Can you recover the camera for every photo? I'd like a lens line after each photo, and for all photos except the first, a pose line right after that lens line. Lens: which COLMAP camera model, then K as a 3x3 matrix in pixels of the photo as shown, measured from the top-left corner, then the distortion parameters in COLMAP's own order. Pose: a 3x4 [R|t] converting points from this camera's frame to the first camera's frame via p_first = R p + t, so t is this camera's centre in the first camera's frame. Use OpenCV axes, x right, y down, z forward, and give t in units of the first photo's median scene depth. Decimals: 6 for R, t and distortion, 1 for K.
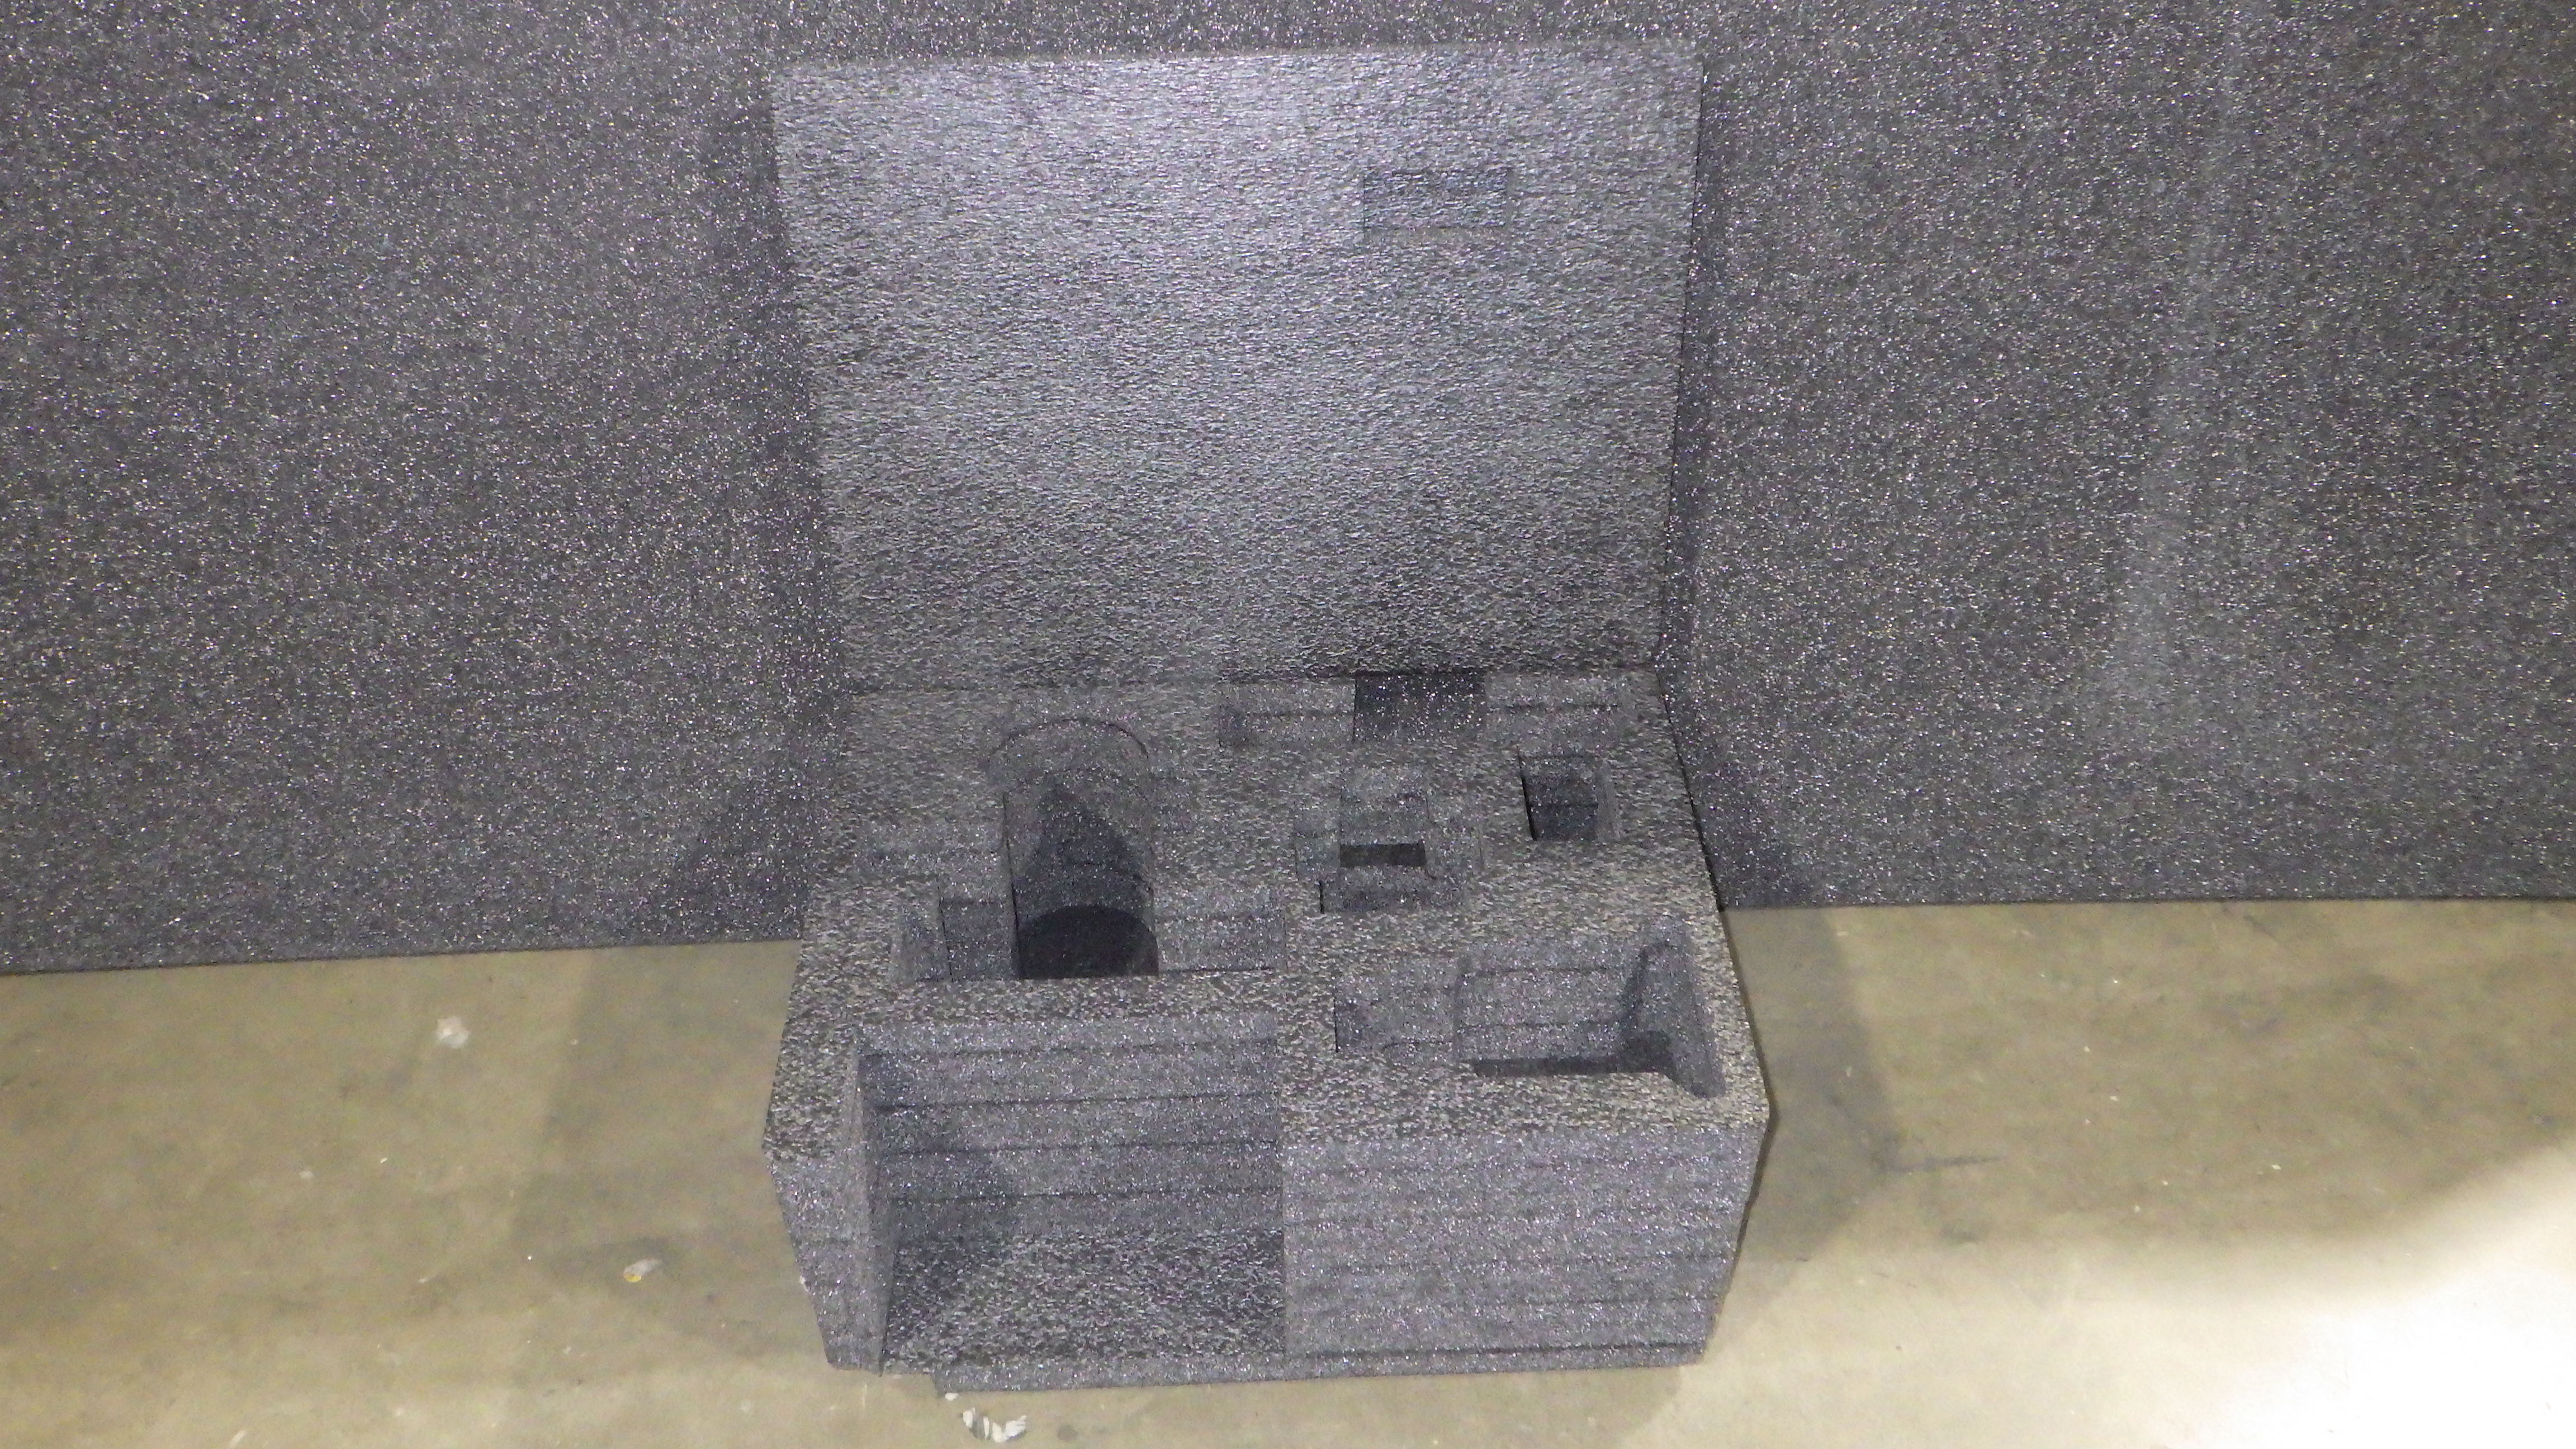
lens RADIAL K [[2115.2, 0, 1288.2], [0, 2115.2, 708.7], [0, 0, 1]] dist [-0.002467, 0.001521]
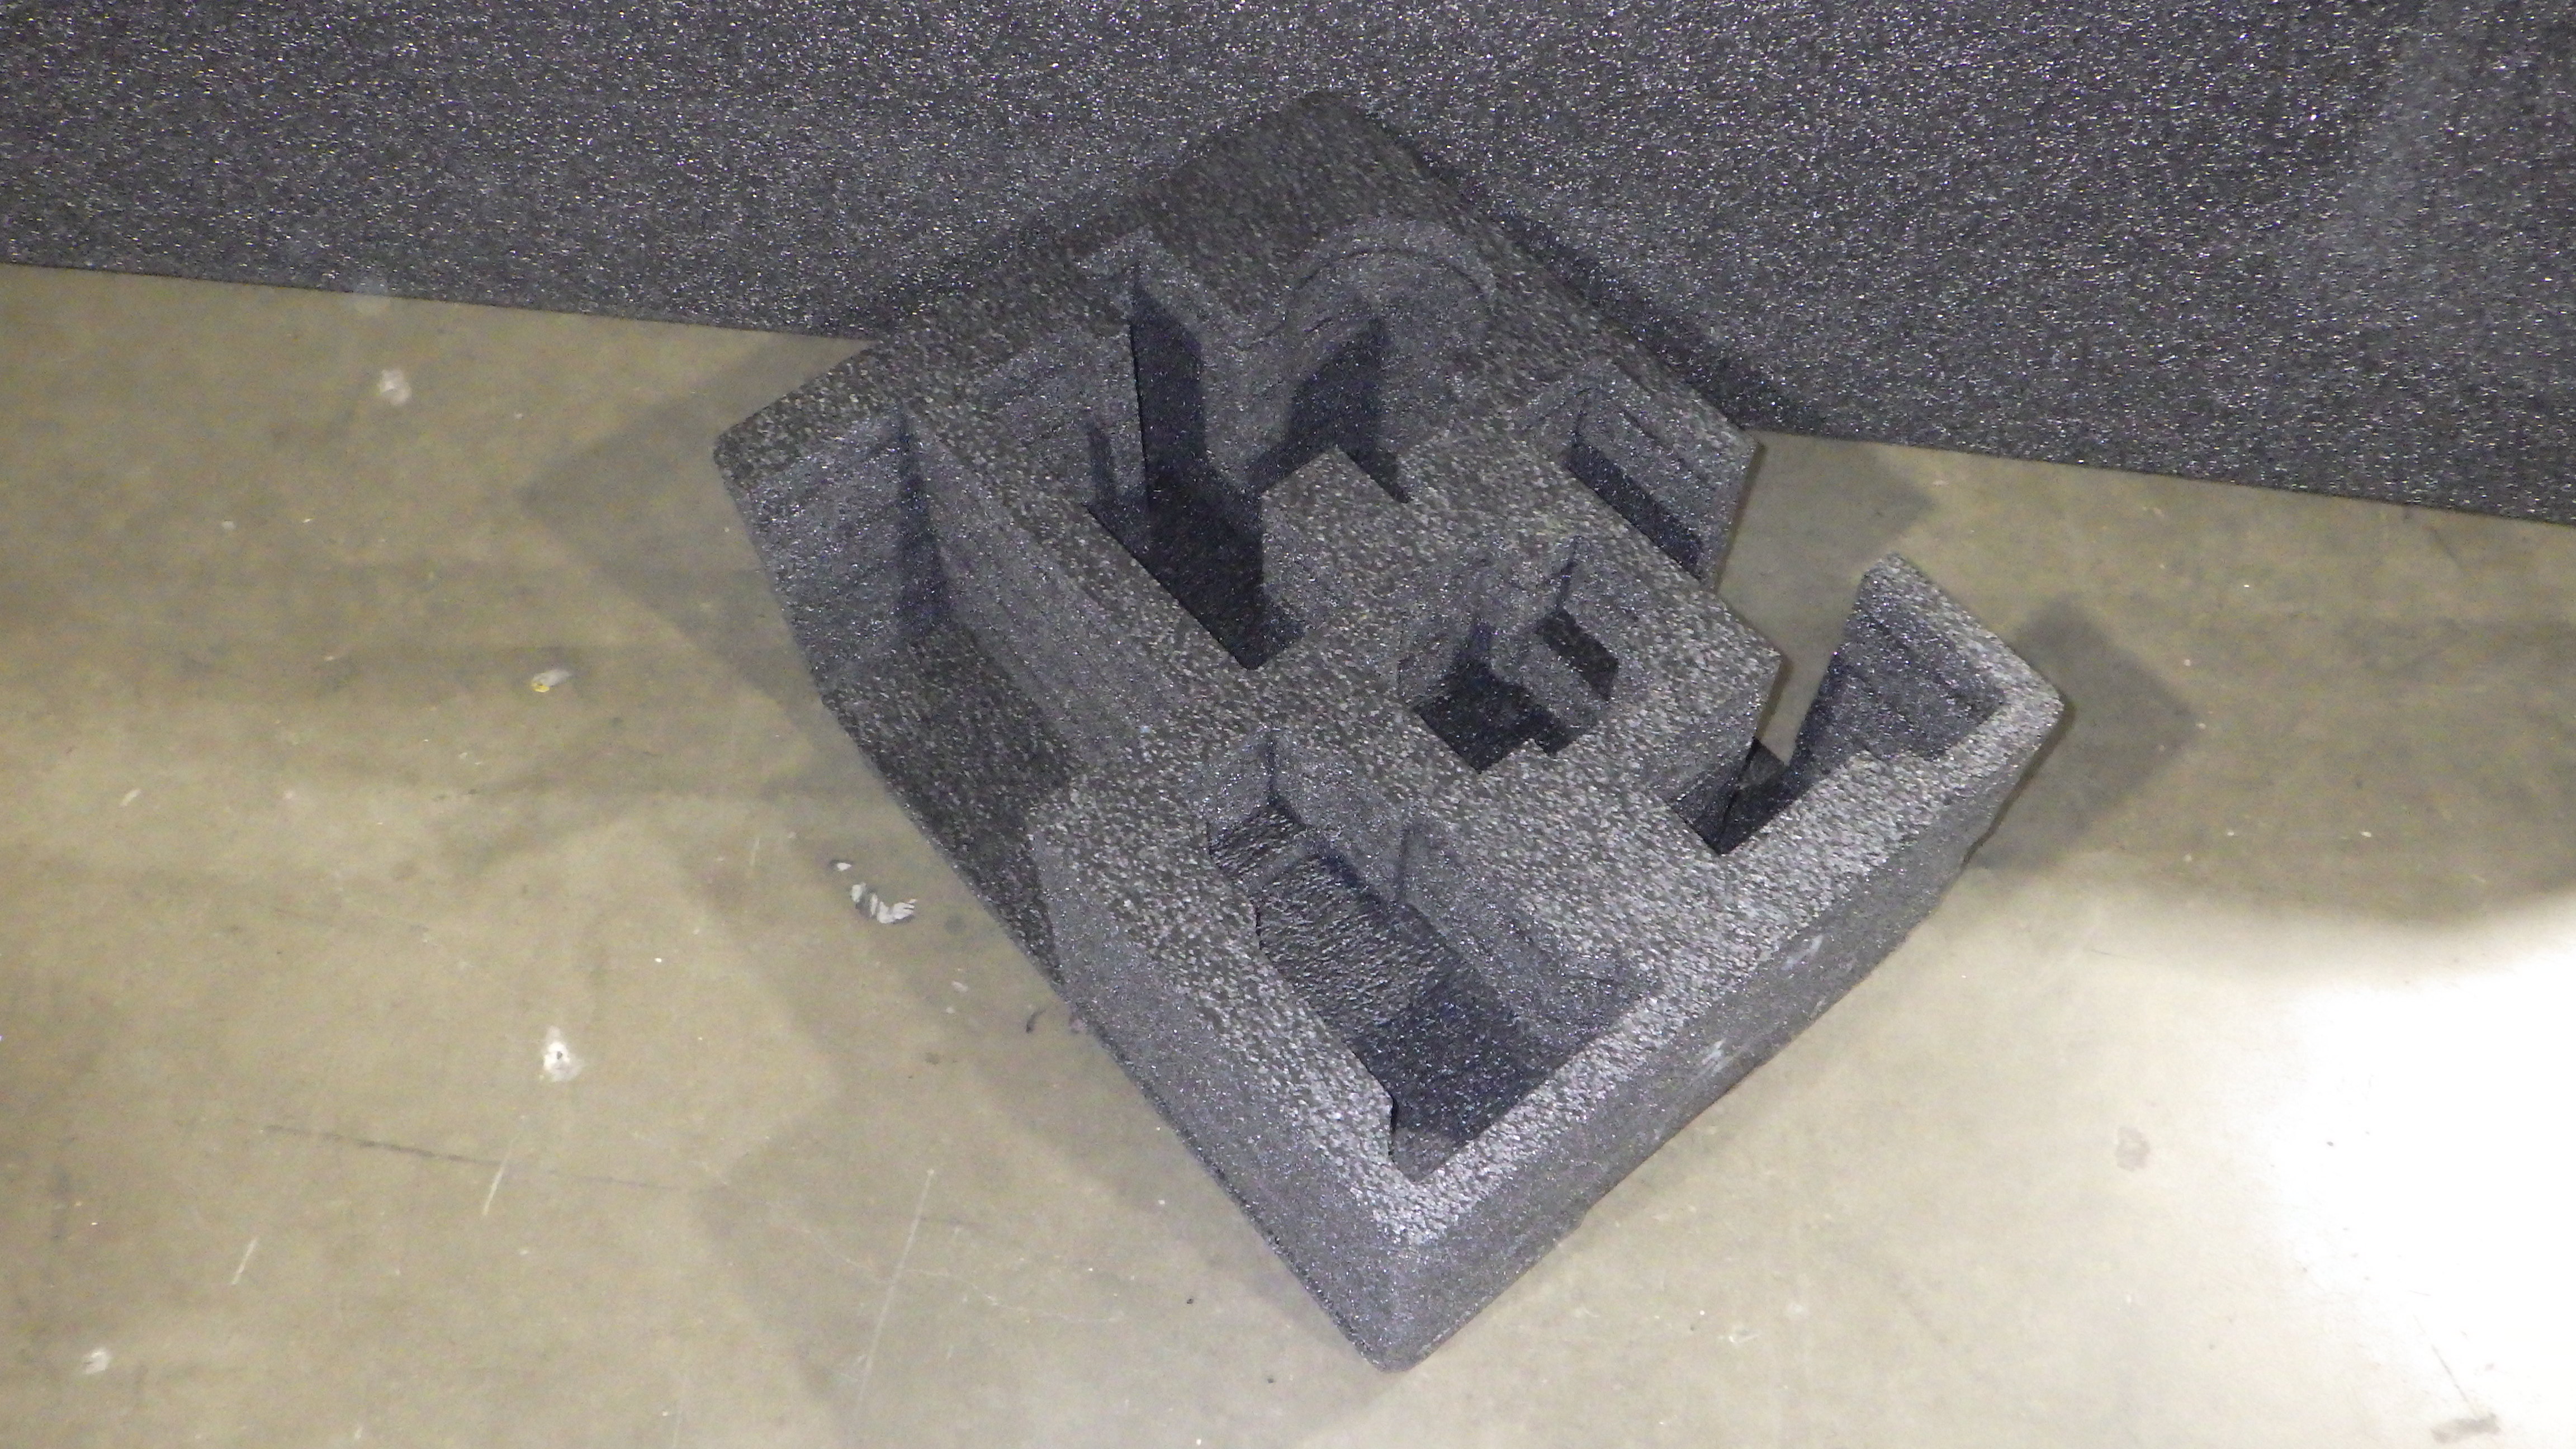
lens RADIAL K [[2115.2, 0, 1292.4], [0, 2115.2, 691.8], [0, 0, 1]] dist [-0.002467, 0.001521]
pose [[0.985975, 0.145152, -0.082368, 0.098914], [-0.112116, 0.941657, 0.317353, -0.066196], [0.123626, -0.303667, 0.944724, 0.148580]]
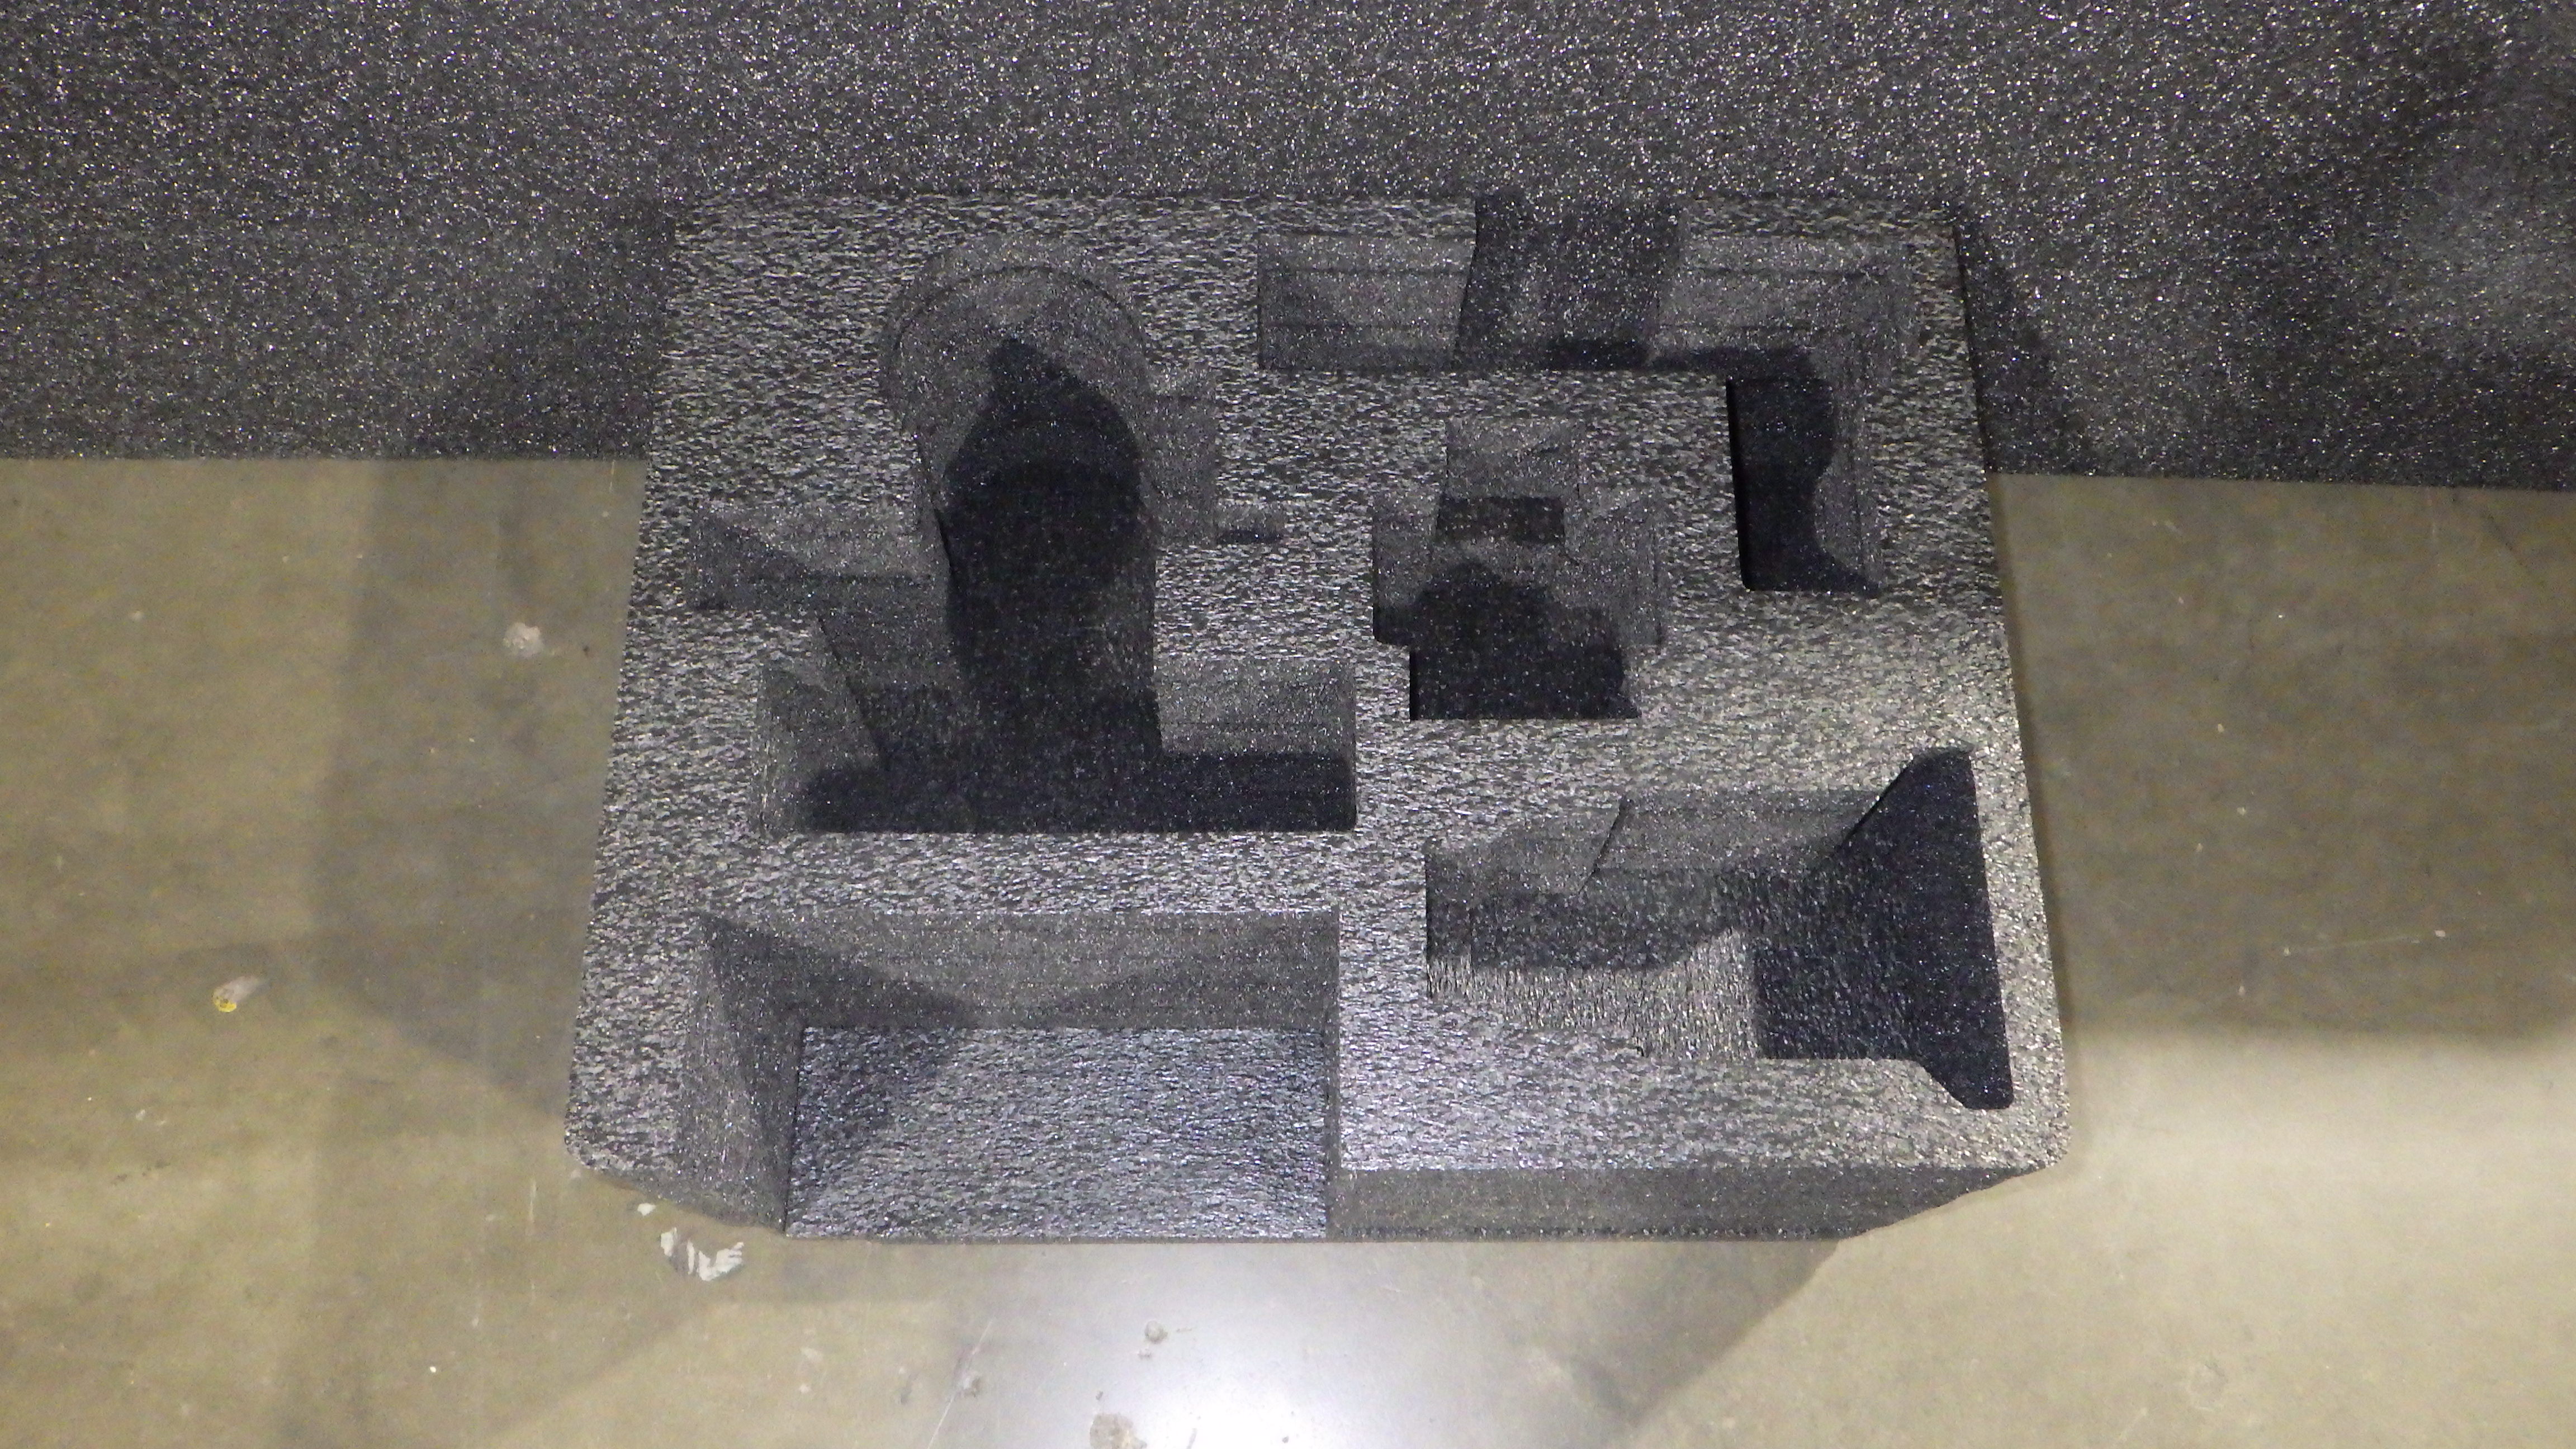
lens RADIAL K [[2115.2, 0, 1291.5], [0, 2115.2, 680.7], [0, 0, 1]] dist [-0.002467, 0.001521]
pose [[0.999089, 0.041039, 0.011678, 0.053964], [-0.041568, 0.874429, 0.483370, -0.208993], [0.009626, -0.483415, 0.875338, 0.402229]]
